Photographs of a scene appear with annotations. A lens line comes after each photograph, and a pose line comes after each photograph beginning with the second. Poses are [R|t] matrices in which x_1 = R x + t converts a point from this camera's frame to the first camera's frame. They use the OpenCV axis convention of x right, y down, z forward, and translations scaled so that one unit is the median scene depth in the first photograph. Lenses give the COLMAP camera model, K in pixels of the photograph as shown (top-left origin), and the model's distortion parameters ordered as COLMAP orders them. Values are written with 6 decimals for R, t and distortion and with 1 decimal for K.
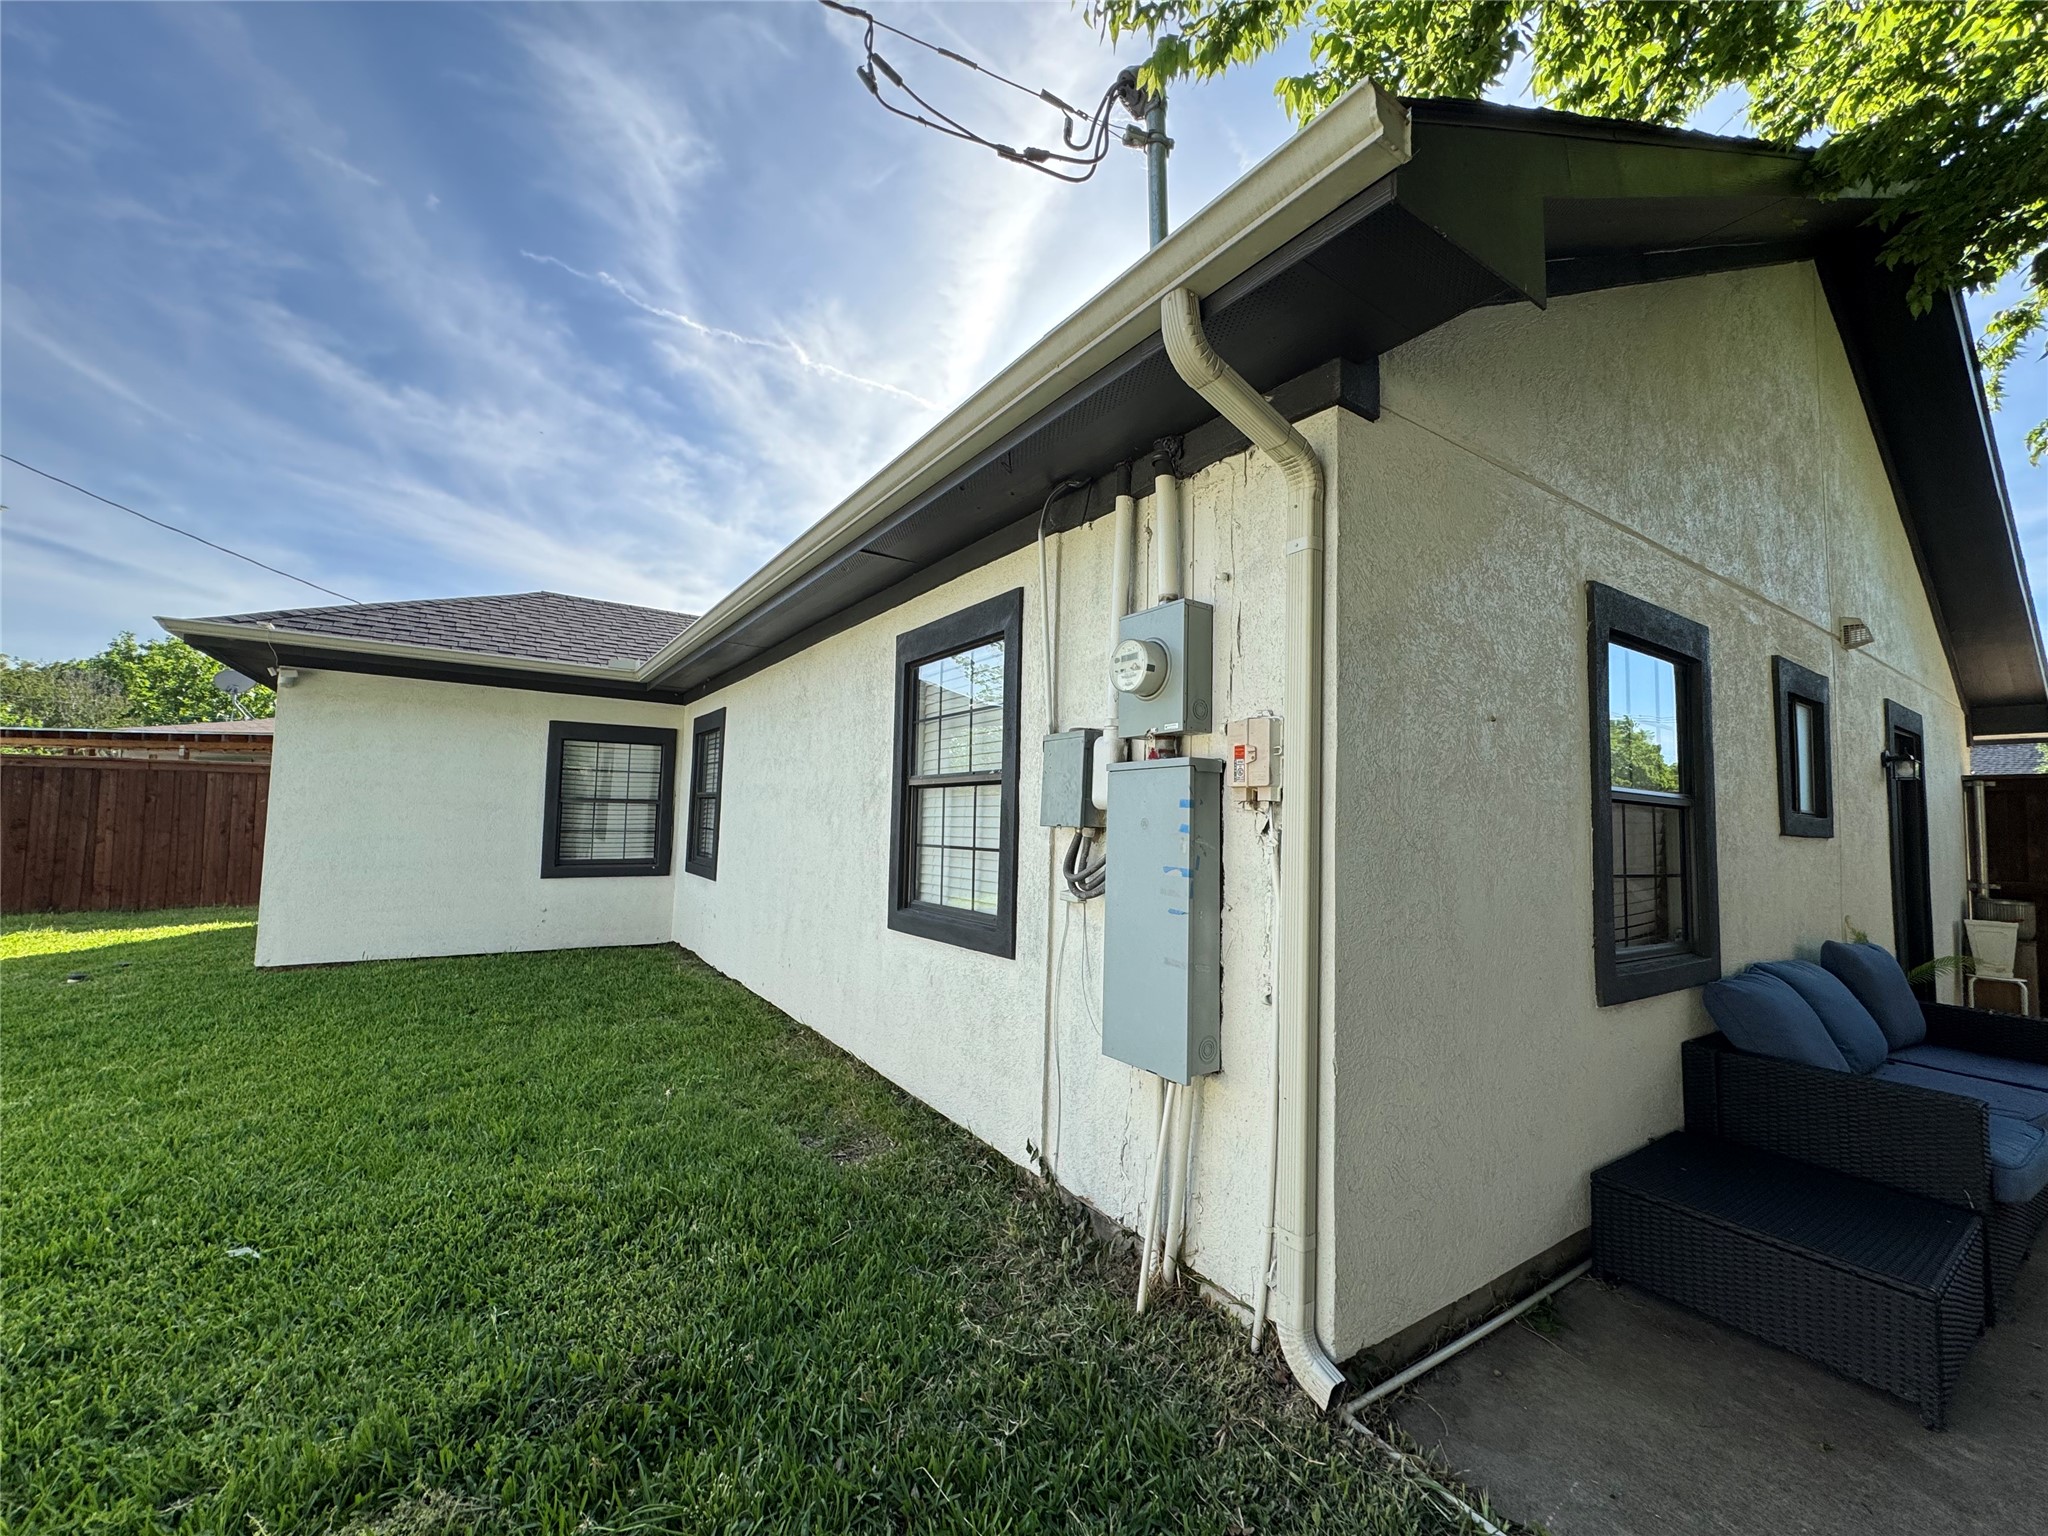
lens RADIAL K [[816.9, 0, 1024.0], [0, 816.9, 768.0], [0, 0, 1]] dist [-0.000791, 0.000035]
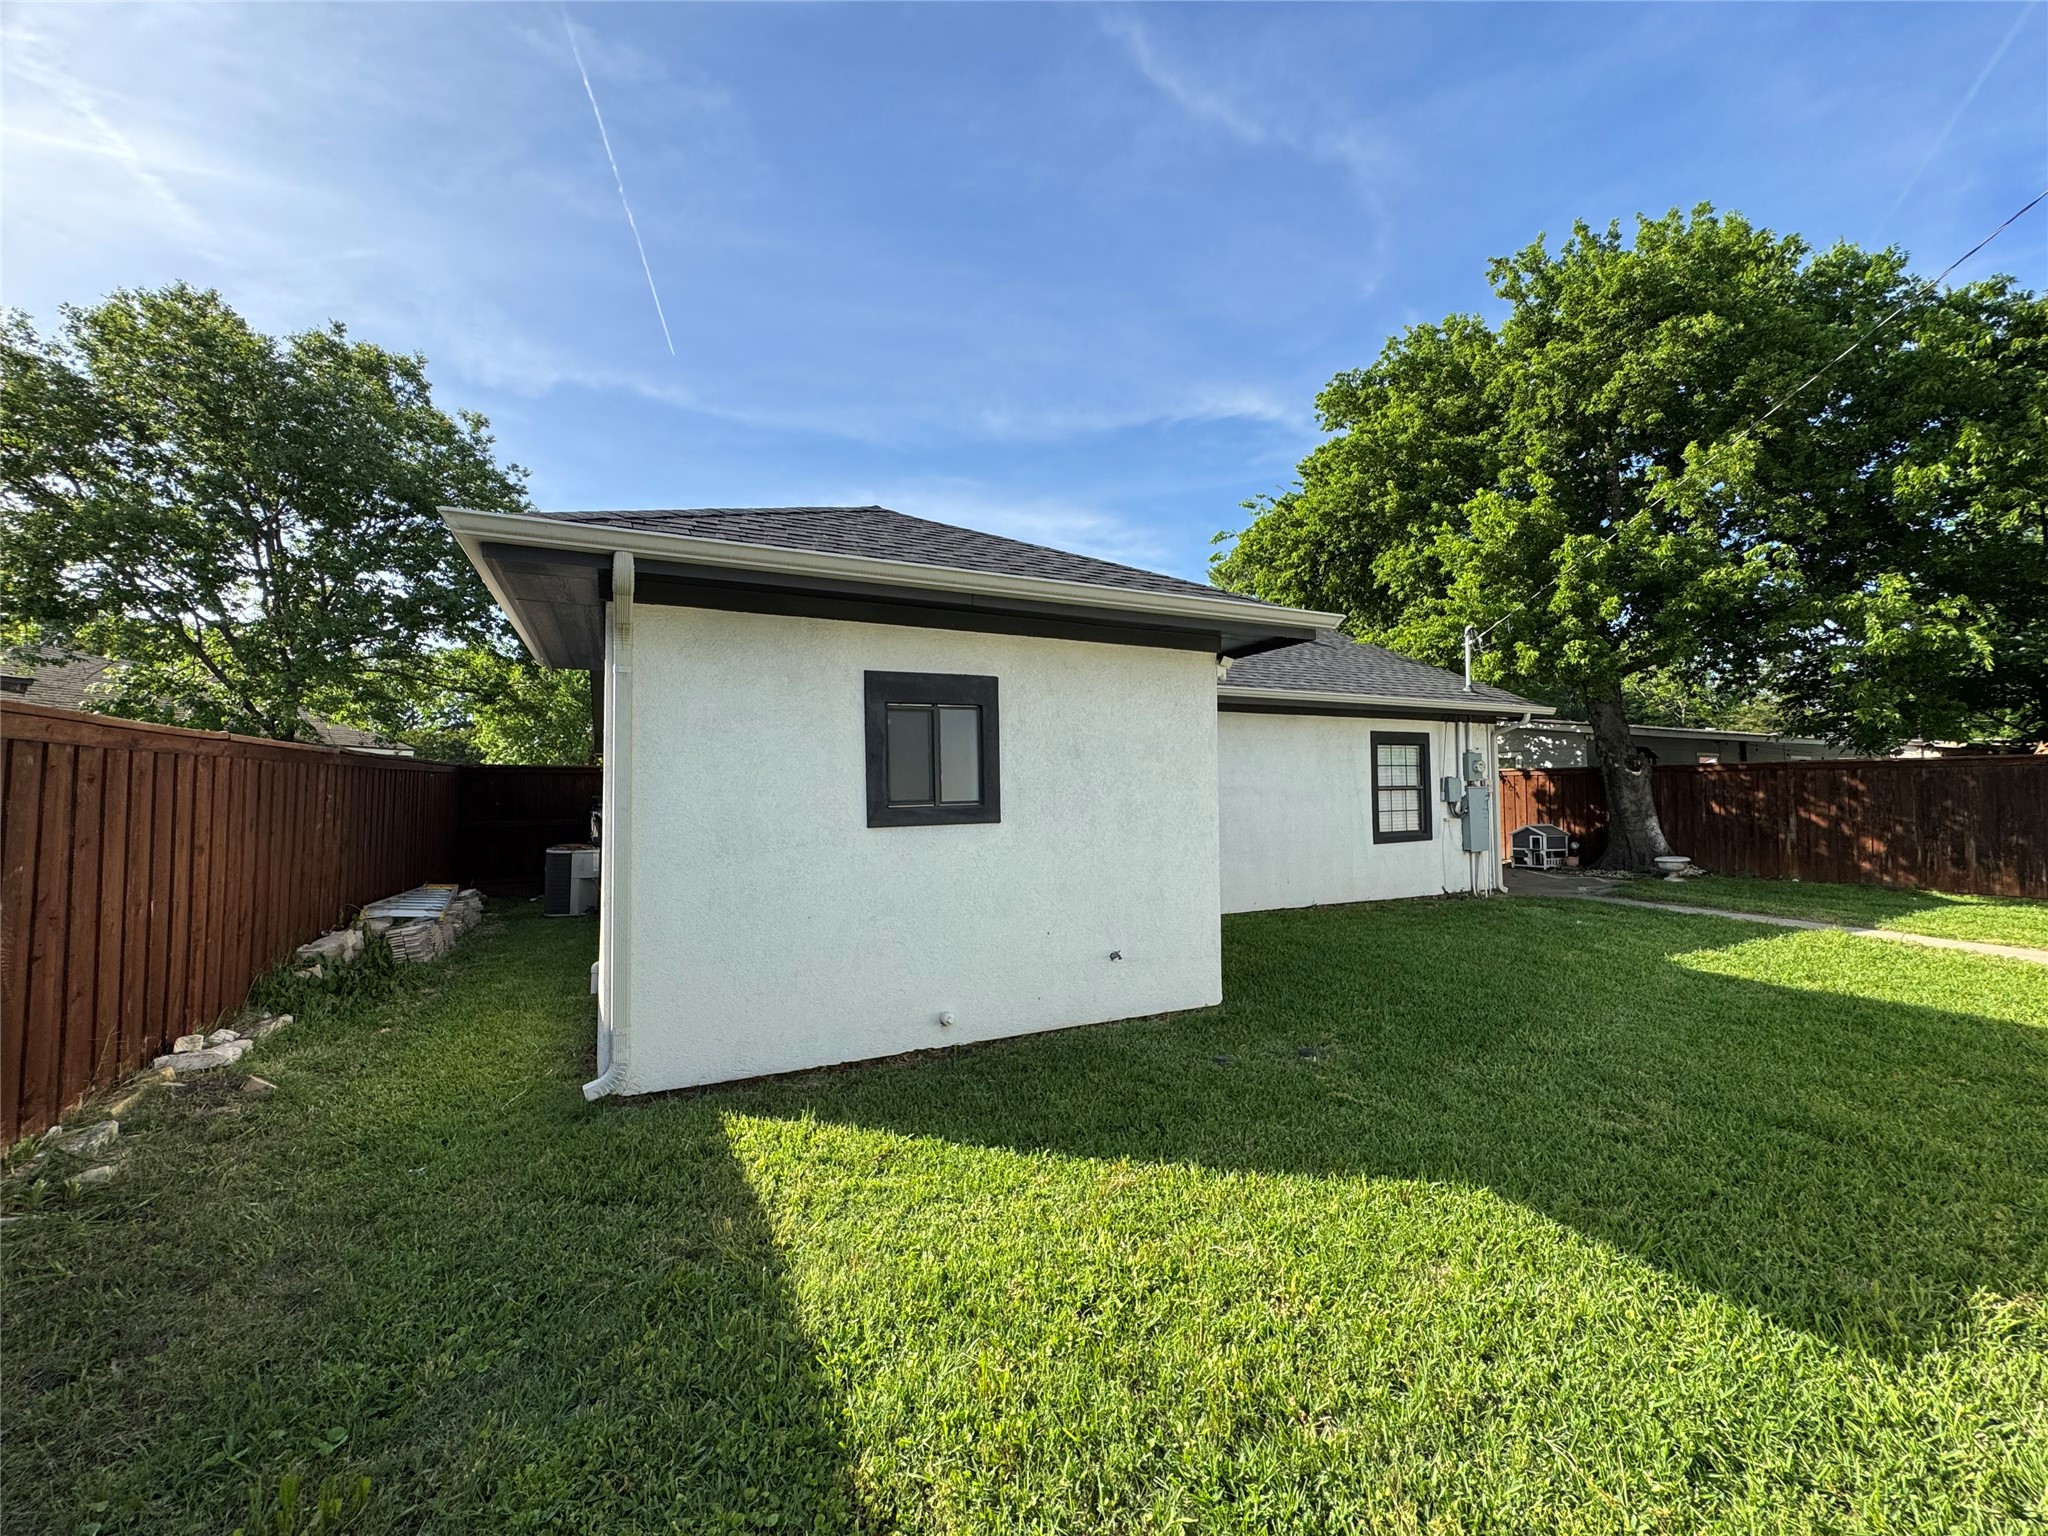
lens RADIAL K [[834.4, 0, 1028.4], [0, 834.4, 796.3], [0, 0, 1]] dist [-0.000558, -0.000382]
pose [[0.118832, -0.010690, 0.992857, -3.557066], [-0.052316, 0.998486, 0.017012, 0.069019], [-0.991535, -0.053964, 0.118092, 2.162447]]
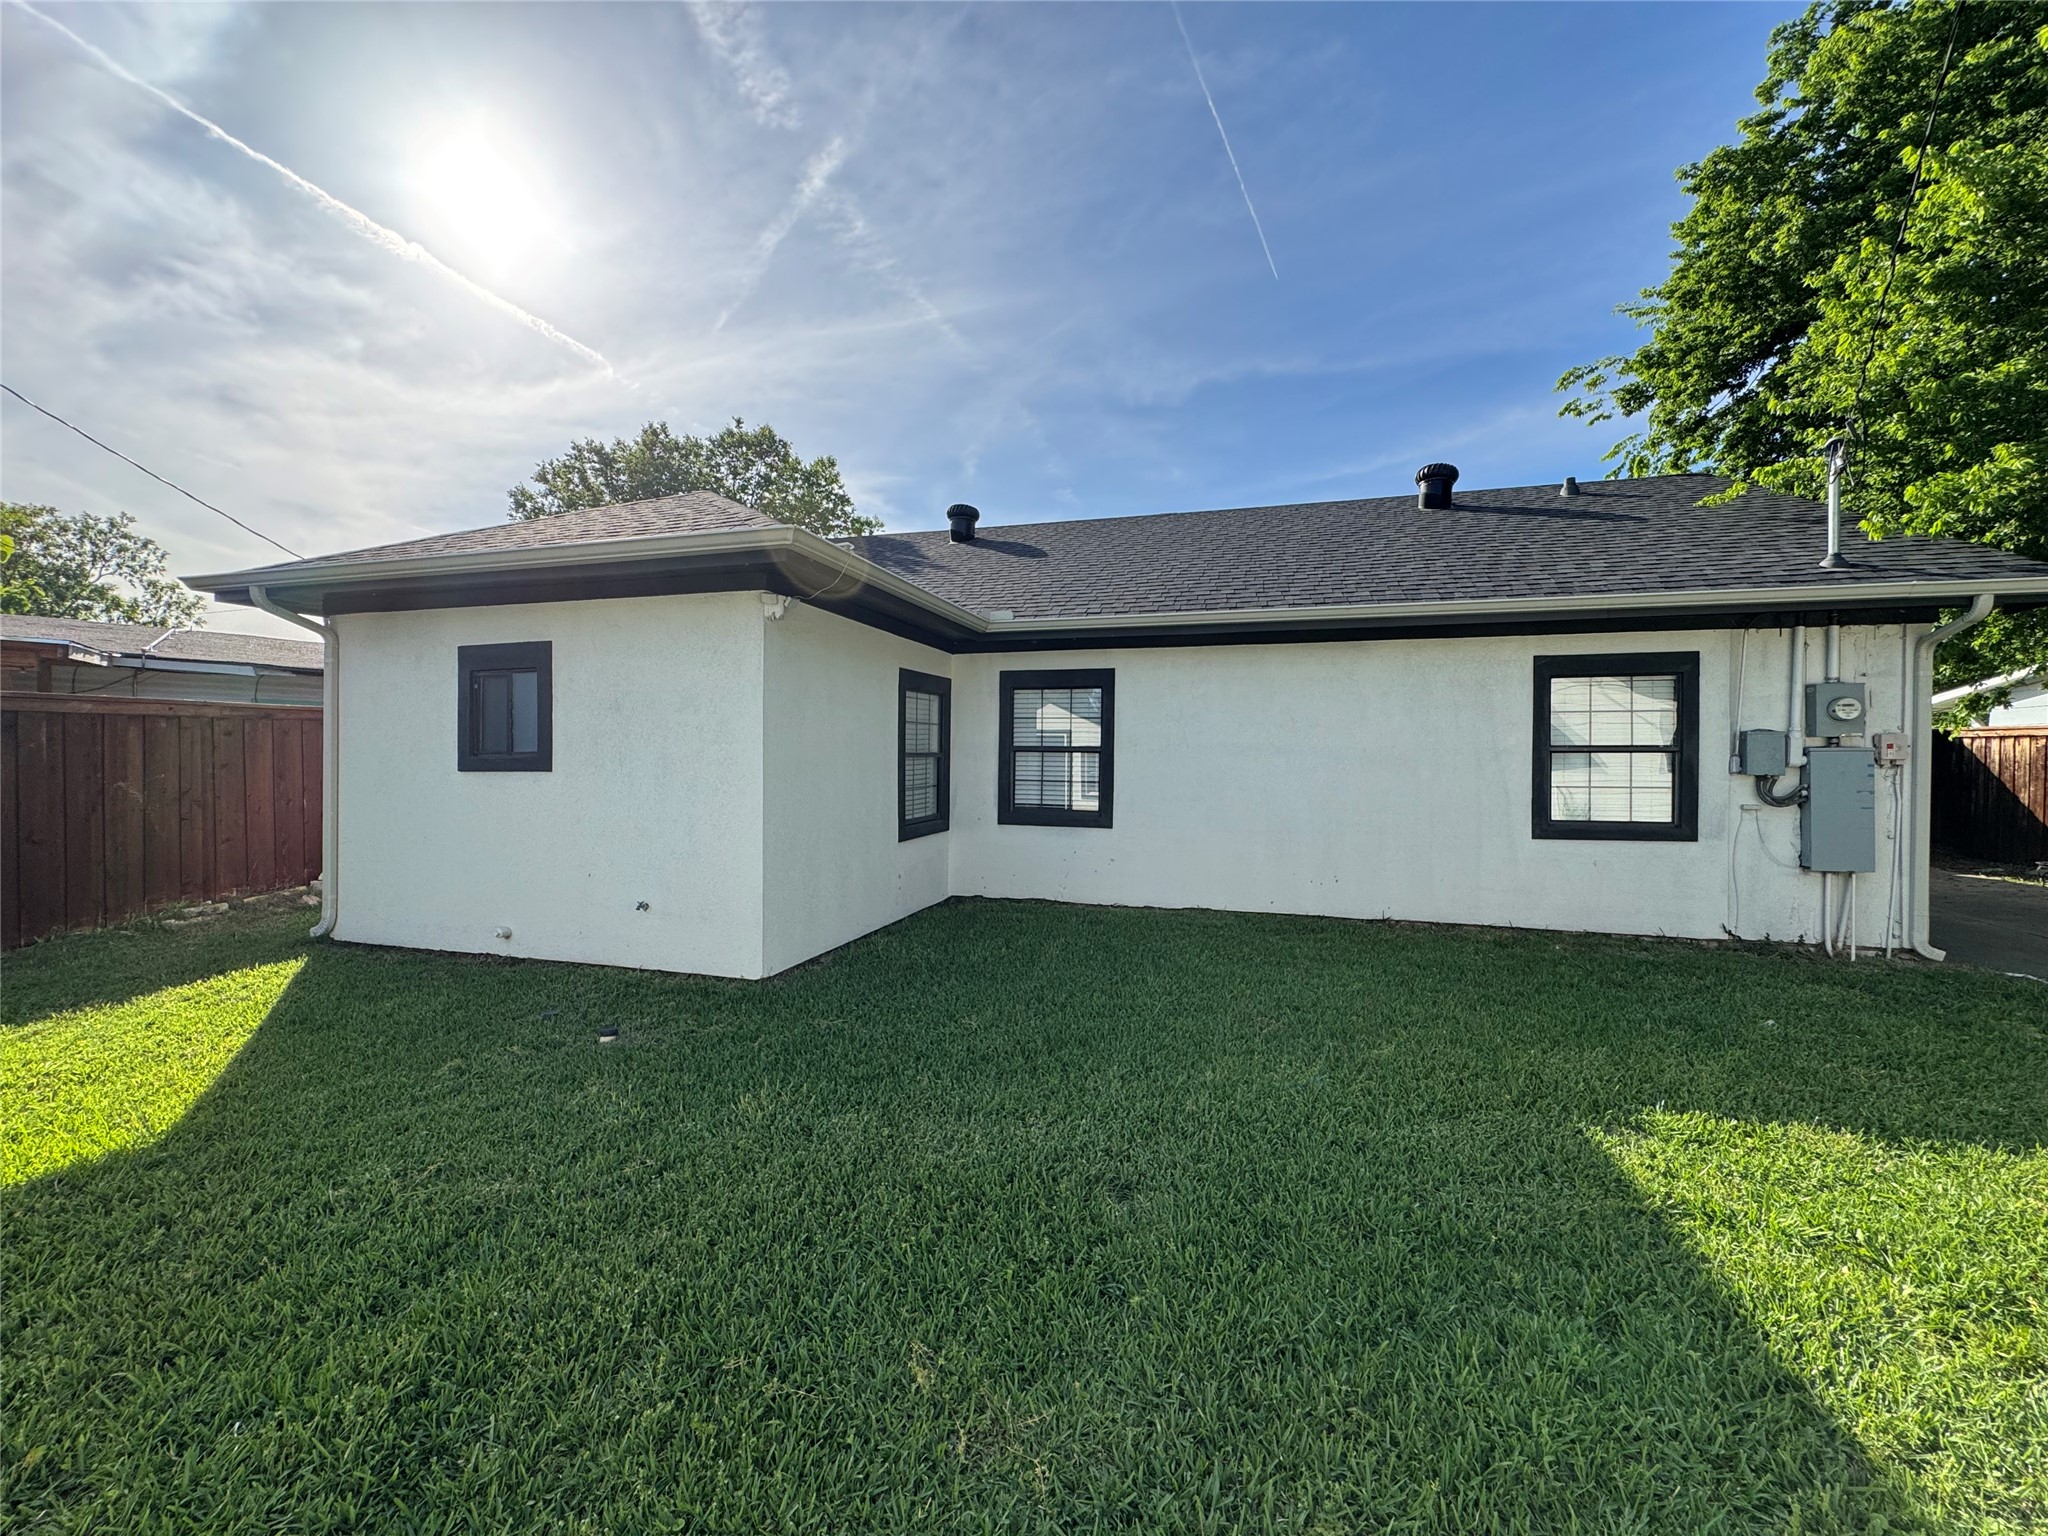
lens RADIAL K [[816.9, 0, 1024.0], [0, 816.9, 768.0], [0, 0, 1]] dist [-0.000791, 0.000035]
pose [[0.767773, -0.016602, 0.640507, -2.390305], [-0.041042, 0.996337, 0.075022, -0.025367], [-0.639406, -0.083888, 0.764279, 0.510321]]
